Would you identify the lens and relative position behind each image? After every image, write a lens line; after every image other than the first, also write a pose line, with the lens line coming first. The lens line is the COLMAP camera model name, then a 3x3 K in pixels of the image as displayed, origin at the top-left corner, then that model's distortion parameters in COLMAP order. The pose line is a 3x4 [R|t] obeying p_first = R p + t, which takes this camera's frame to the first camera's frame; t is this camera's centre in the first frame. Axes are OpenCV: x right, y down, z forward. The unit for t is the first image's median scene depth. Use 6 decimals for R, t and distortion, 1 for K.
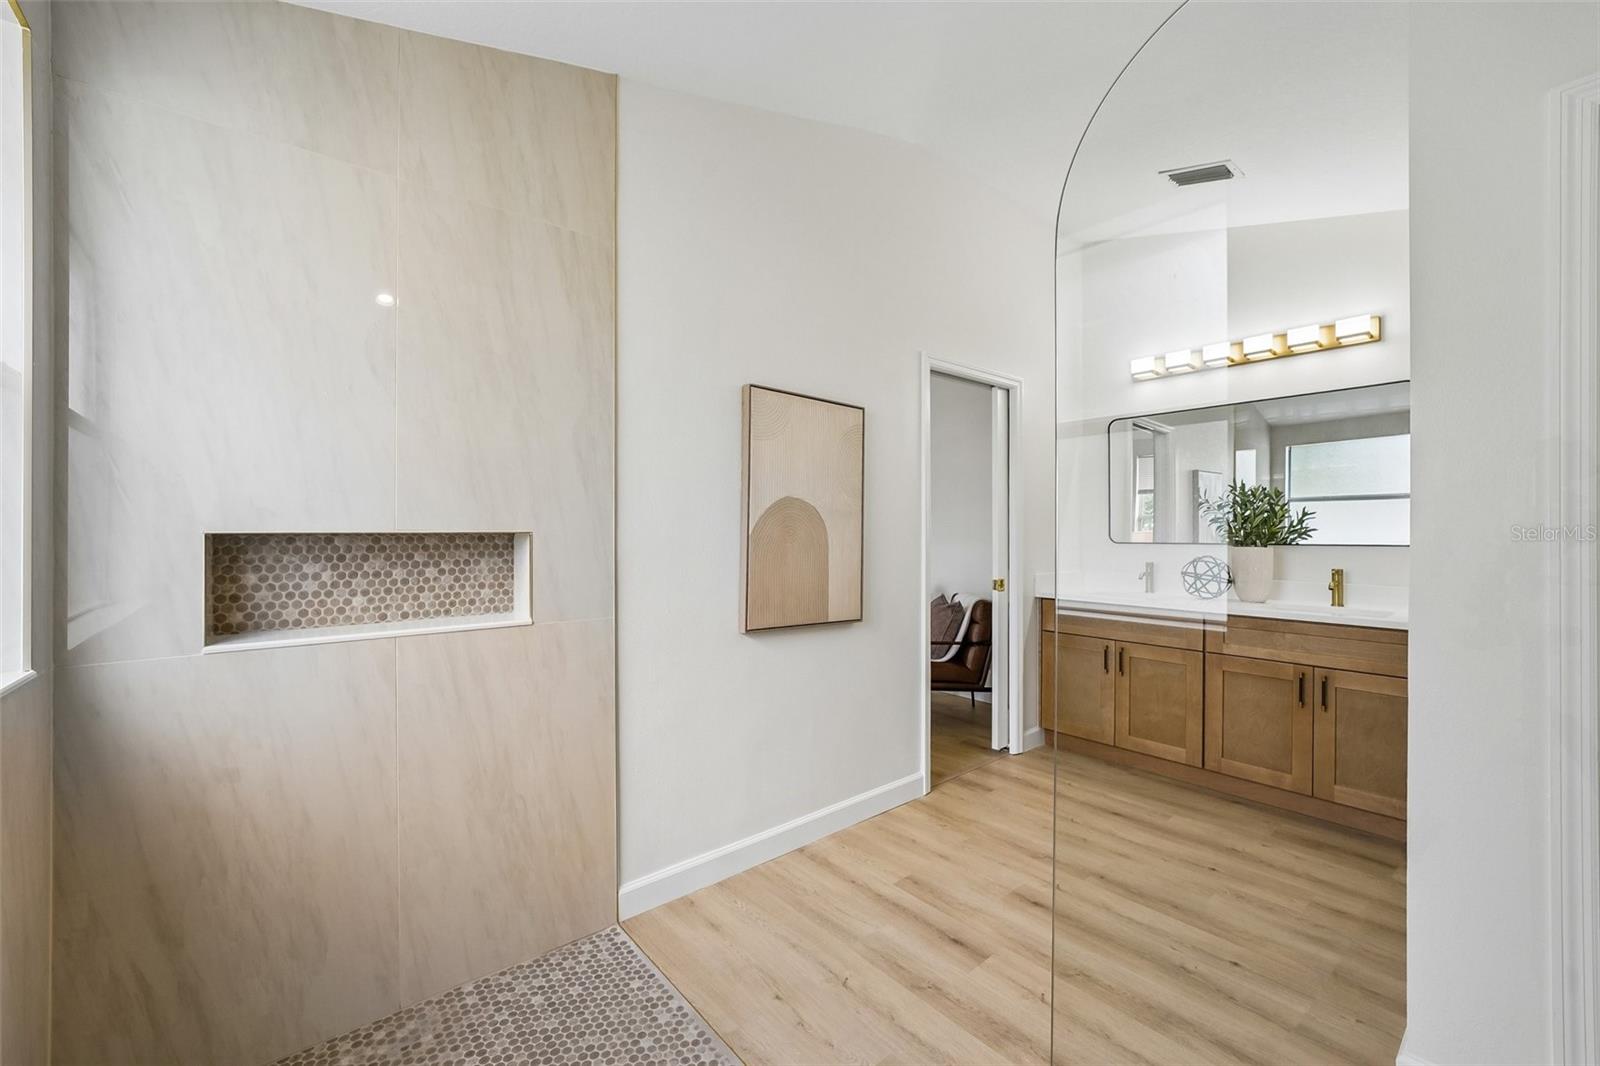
lens RADIAL K [[629.1, 0, 796.8], [0, 629.1, 540.3], [0, 0, 1]] dist [-0.009740, 0.000034]
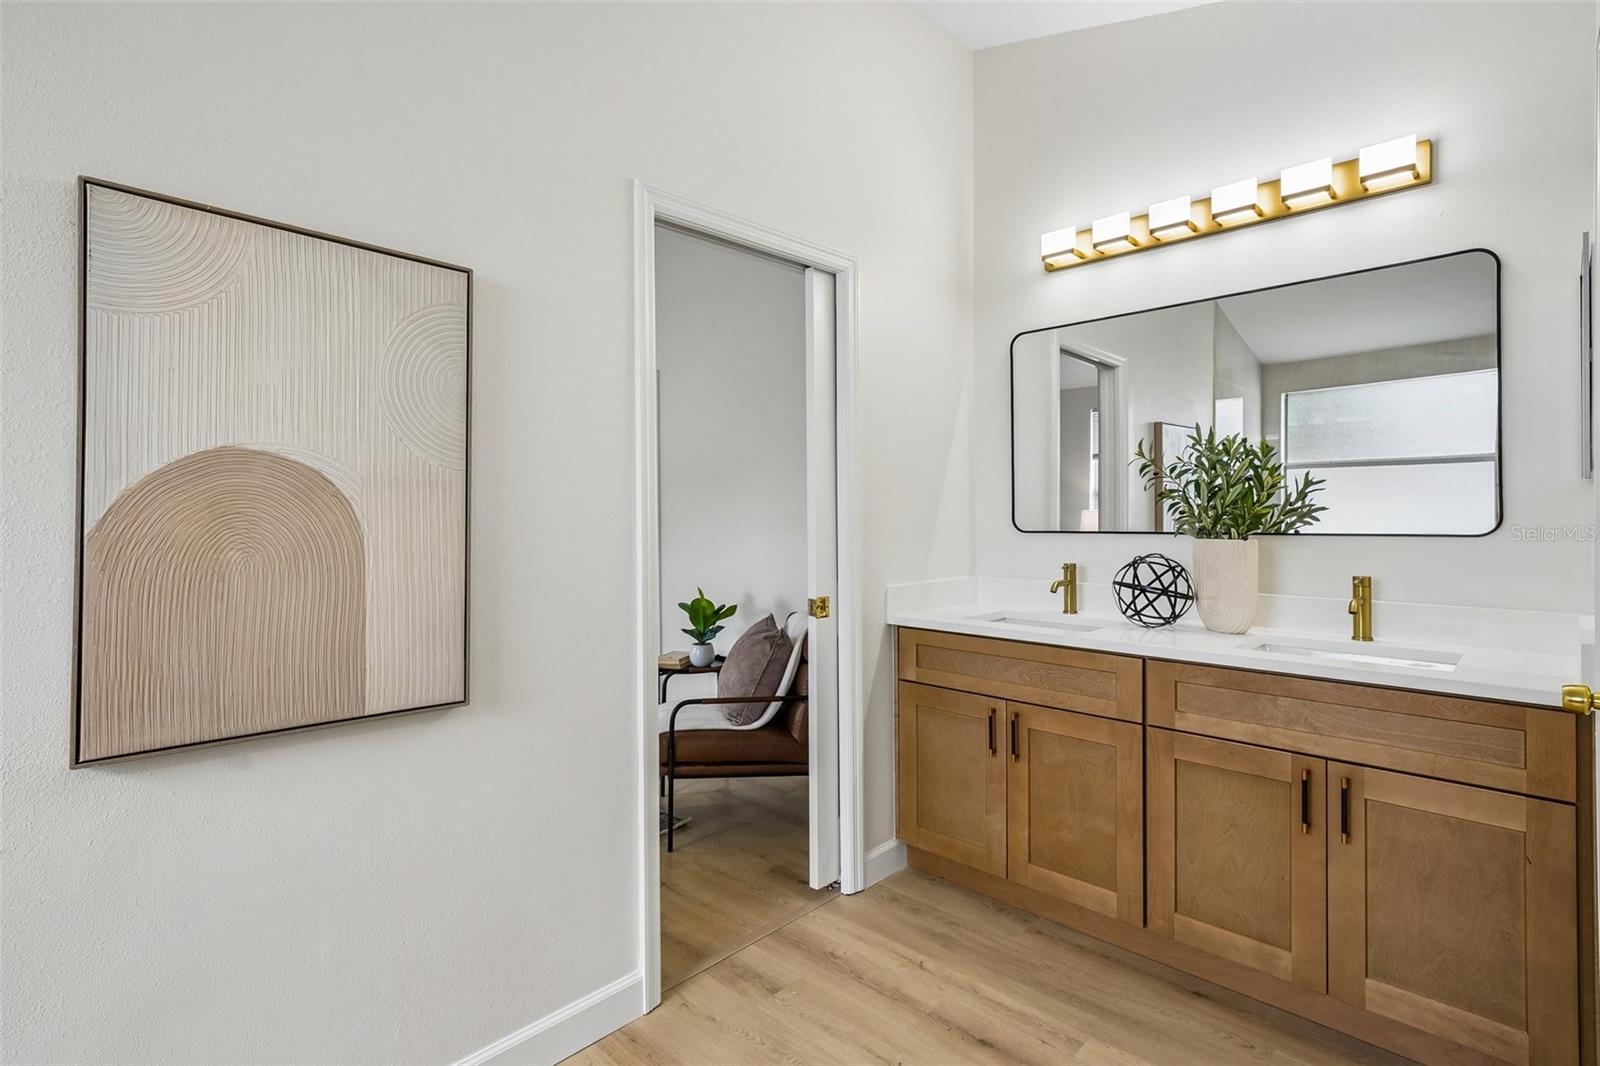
lens RADIAL K [[773.0, 0, 797.9], [0, 773.0, 527.2], [0, 0, 1]] dist [0.002720, 0.000688]
pose [[0.994683, -0.010085, 0.102485, 0.253985], [0.009409, 0.999931, 0.007077, -0.009651], [-0.102549, -0.006075, 0.994709, 0.317616]]
